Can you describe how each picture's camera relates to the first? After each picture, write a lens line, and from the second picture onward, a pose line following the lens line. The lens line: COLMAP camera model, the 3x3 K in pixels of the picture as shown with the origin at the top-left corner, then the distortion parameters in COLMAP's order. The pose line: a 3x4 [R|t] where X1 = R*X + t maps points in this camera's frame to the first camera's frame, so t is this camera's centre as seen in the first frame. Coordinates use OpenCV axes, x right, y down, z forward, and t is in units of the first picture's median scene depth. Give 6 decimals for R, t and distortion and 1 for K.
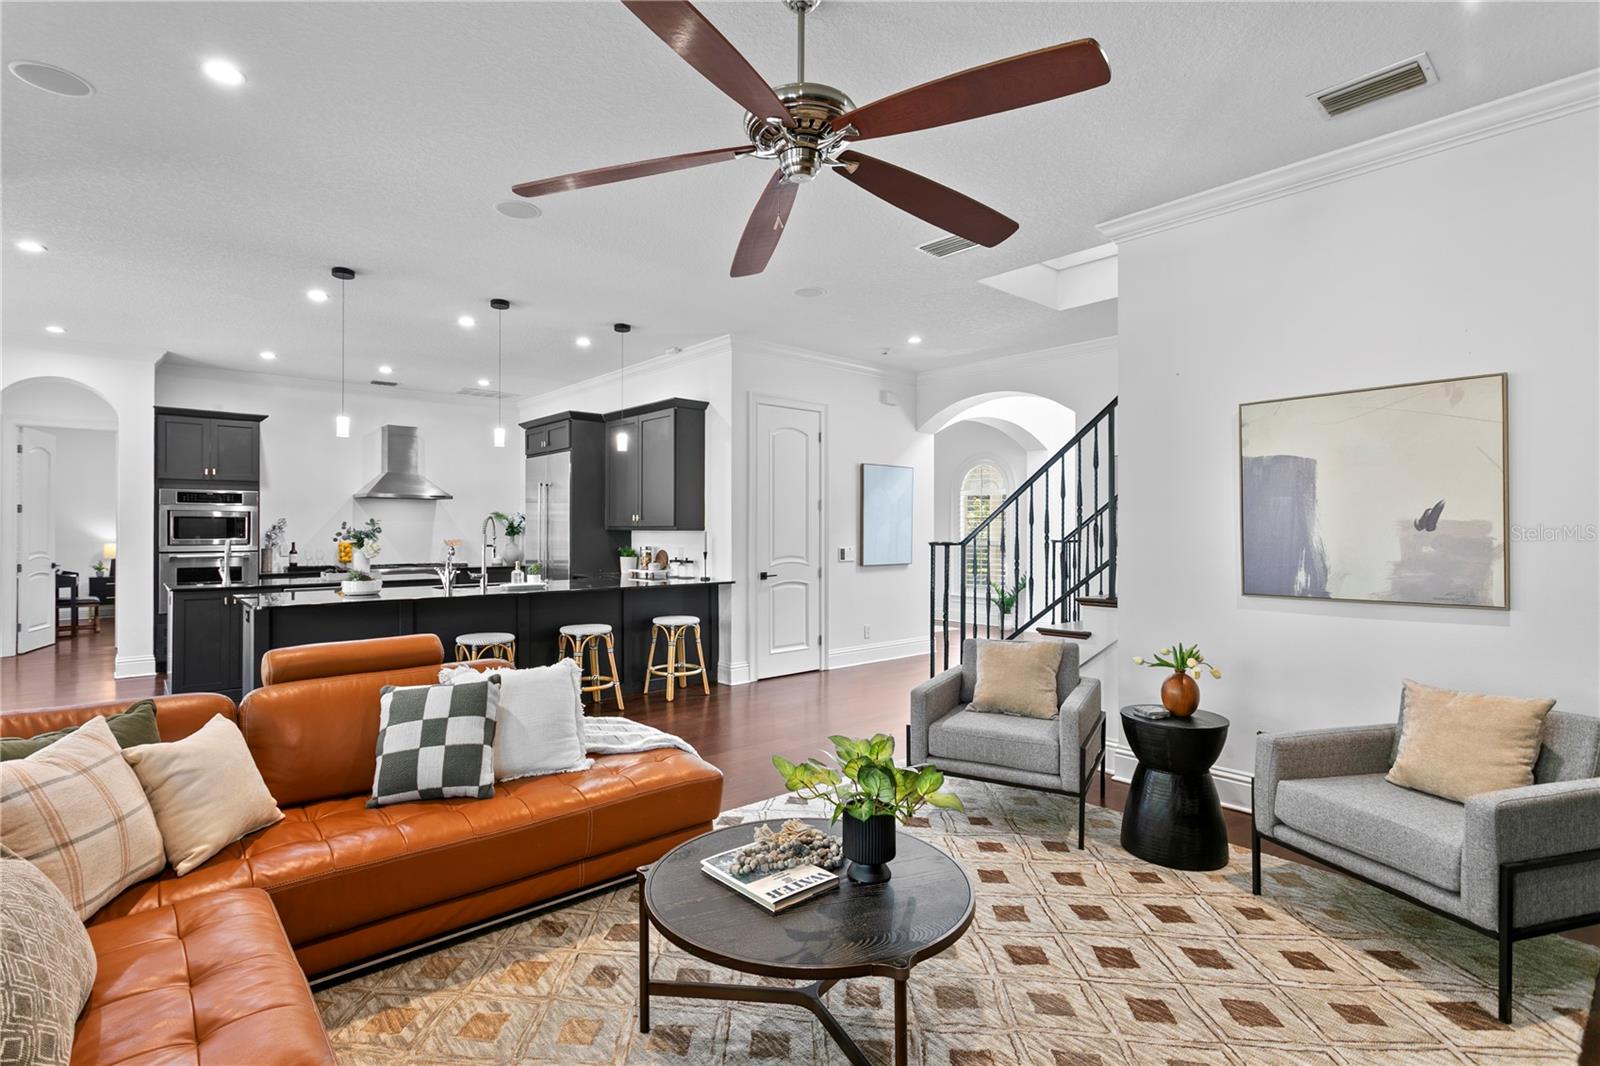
lens RADIAL K [[763.3, 0, 799.5], [0, 763.3, 540.2], [0, 0, 1]] dist [0.000915, 0.000093]
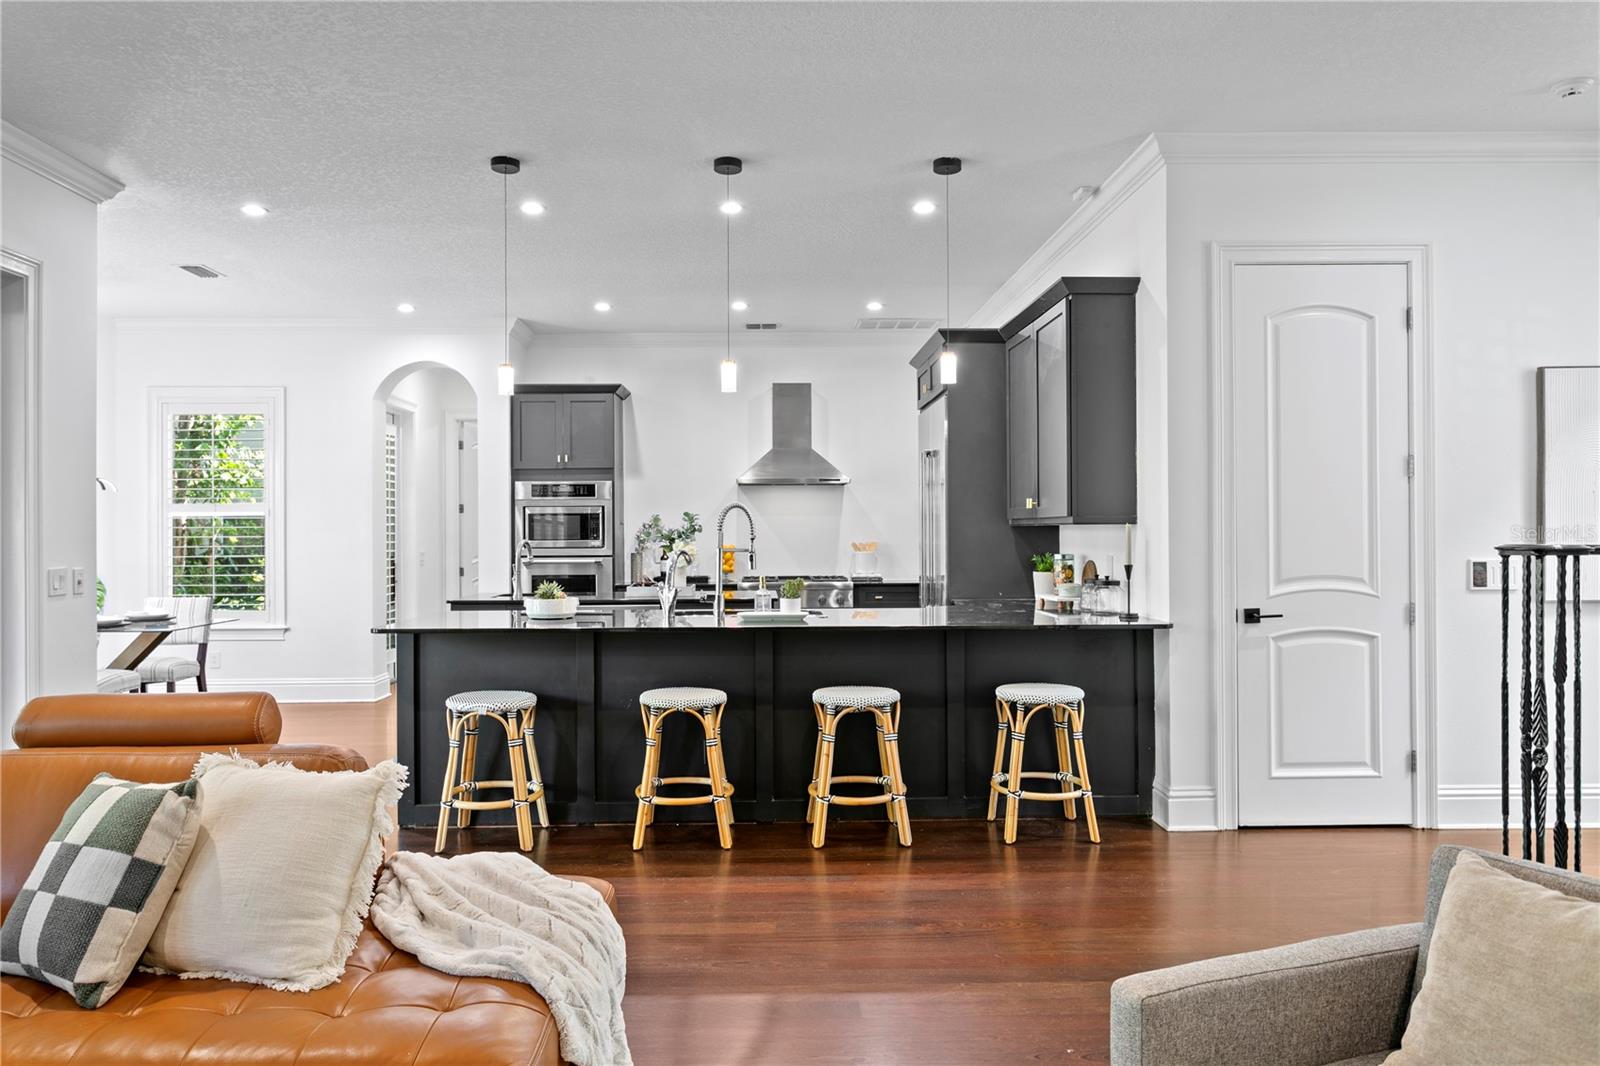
lens RADIAL K [[1100.3, 0, 777.6], [0, 1100.3, 534.4], [0, 0, 1]] dist [0.012286, 0.000312]
pose [[0.759085, -0.003901, -0.650980, 0.176924], [-0.001656, 0.999967, -0.007924, 0.000645], [0.650989, 0.007093, 0.759054, 0.257512]]
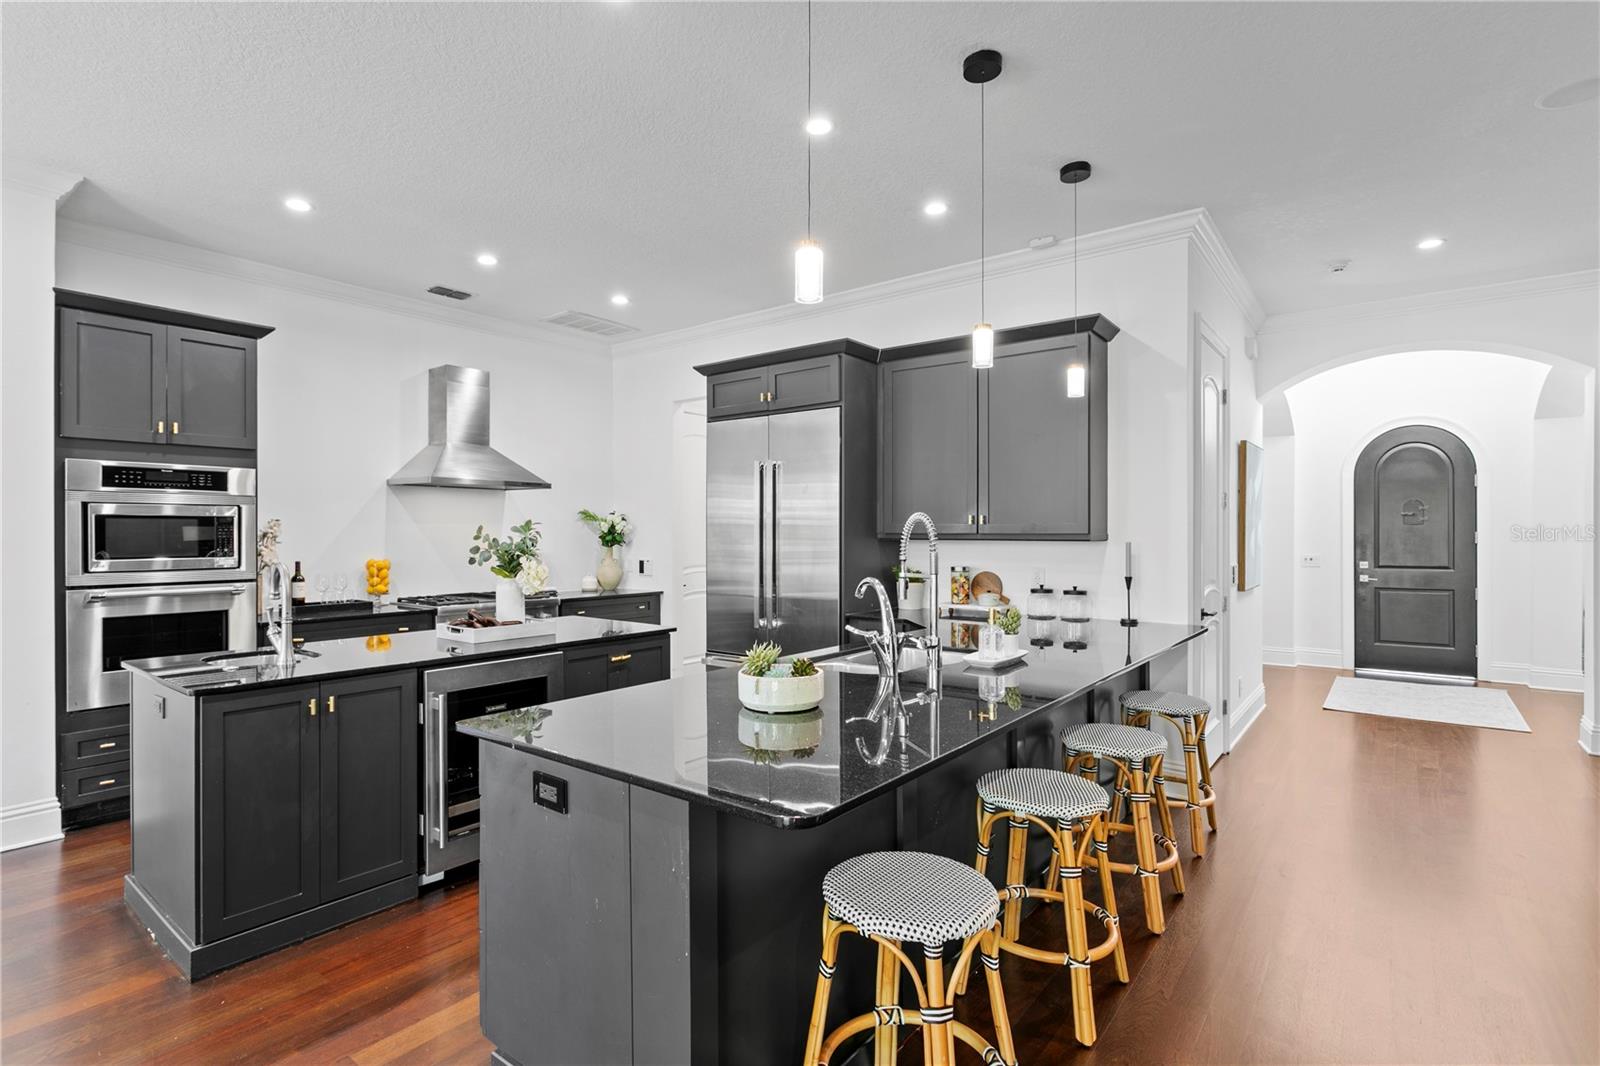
lens RADIAL K [[773.7, 0, 801.0], [0, 773.7, 545.4], [0, 0, 1]] dist [-0.012309, 0.000163]
pose [[0.983680, -0.004245, 0.179878, -0.456208], [0.003724, 0.999988, 0.003235, -0.011163], [-0.179889, -0.002512, 0.983684, 0.426817]]
